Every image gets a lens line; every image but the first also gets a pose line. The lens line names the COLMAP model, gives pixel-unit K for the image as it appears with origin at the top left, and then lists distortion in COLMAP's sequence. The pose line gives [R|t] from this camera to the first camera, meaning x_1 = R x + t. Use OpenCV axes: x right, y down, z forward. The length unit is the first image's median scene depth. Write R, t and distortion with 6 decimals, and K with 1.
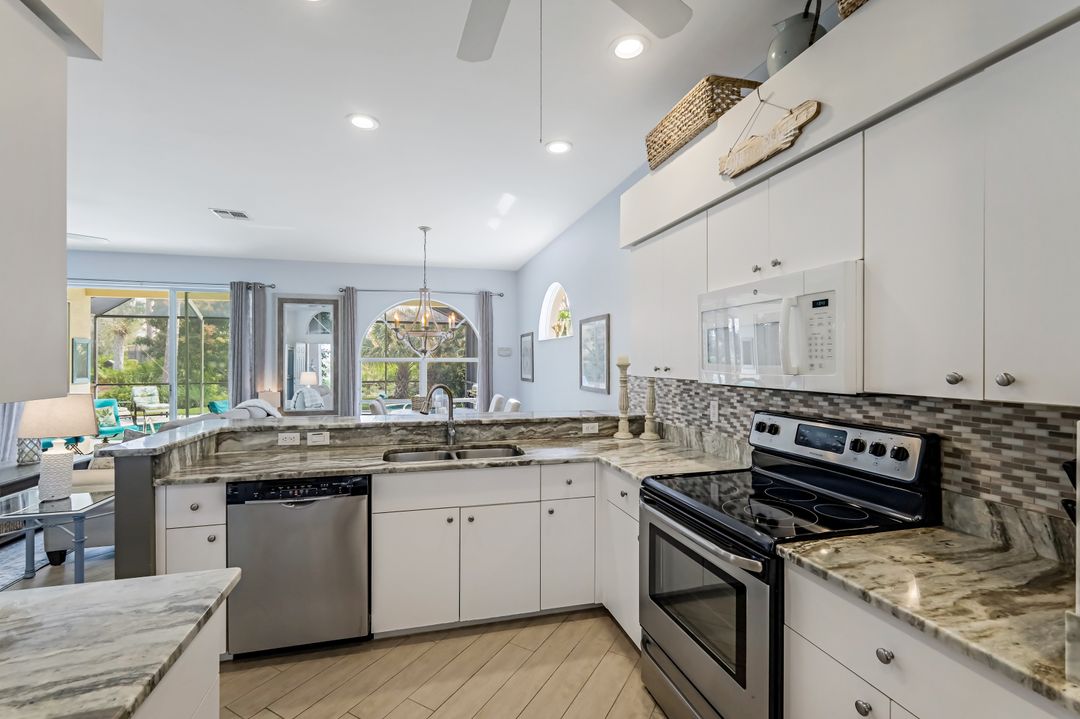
lens RADIAL K [[474.6, 0, 539.5], [0, 474.6, 361.5], [0, 0, 1]] dist [0.003173, 0.000173]
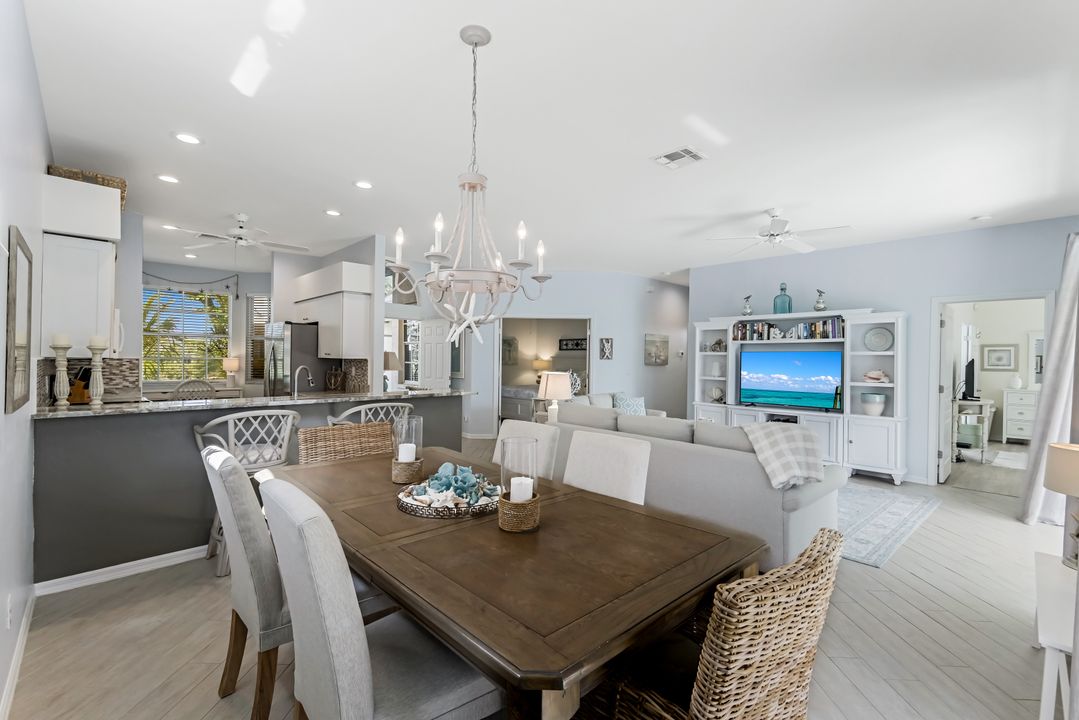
lens RADIAL K [[473.2, 0, 542.4], [0, 473.2, 361.8], [0, 0, 1]] dist [0.002477, -0.000073]
pose [[-0.878337, -0.009139, -0.477954, -0.175647], [-0.014479, 0.999867, 0.007491, 0.016406], [0.477822, 0.013500, -0.878353, 2.703038]]
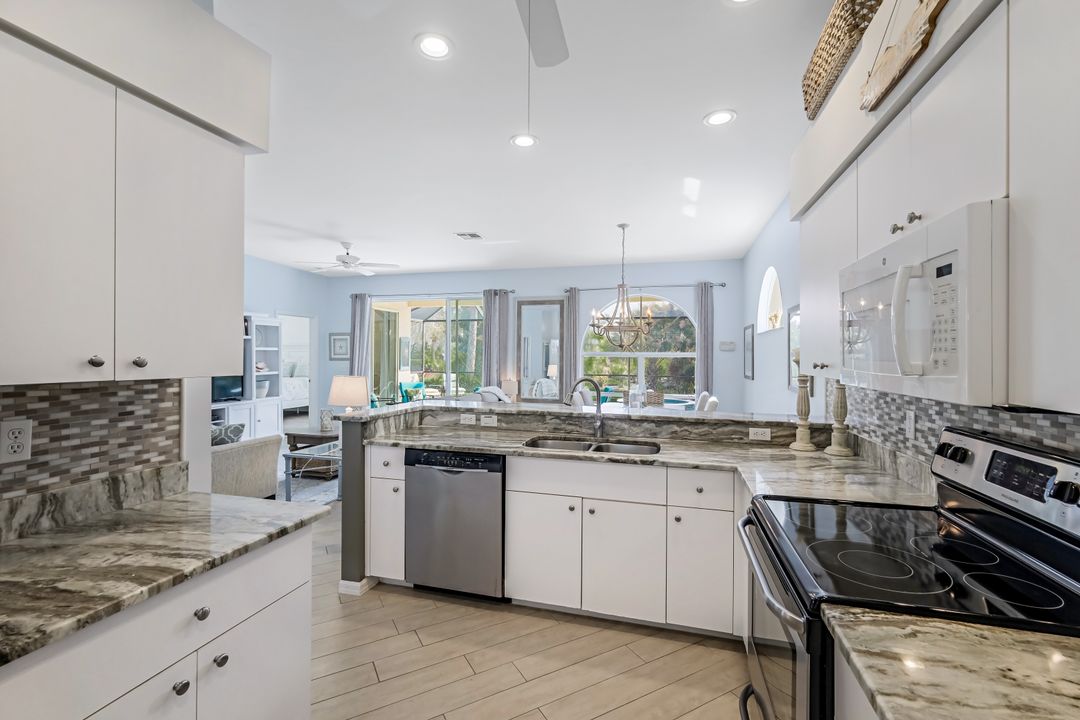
lens RADIAL K [[473.5, 0, 540.5], [0, 473.5, 354.8], [0, 0, 1]] dist [0.002674, -0.000012]
pose [[0.857233, 0.005109, -0.514904, 0.253239], [-0.007327, 0.999971, -0.002275, 0.001815], [0.514877, 0.005723, 0.857245, 0.070281]]
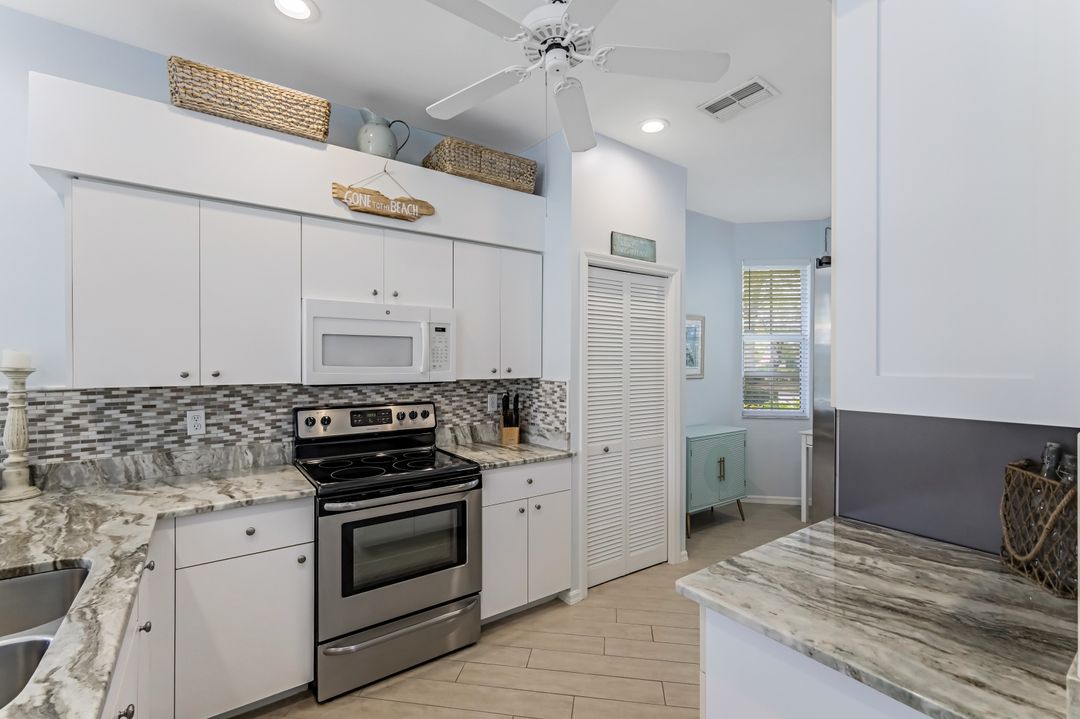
lens RADIAL K [[474.6, 0, 539.5], [0, 474.6, 361.5], [0, 0, 1]] dist [0.003173, 0.000173]
pose [[-0.345894, 0.000357, 0.938273, -0.643981], [0.001994, 0.999998, 0.000354, -0.004306], [-0.938271, 0.001994, -0.345894, 0.713891]]
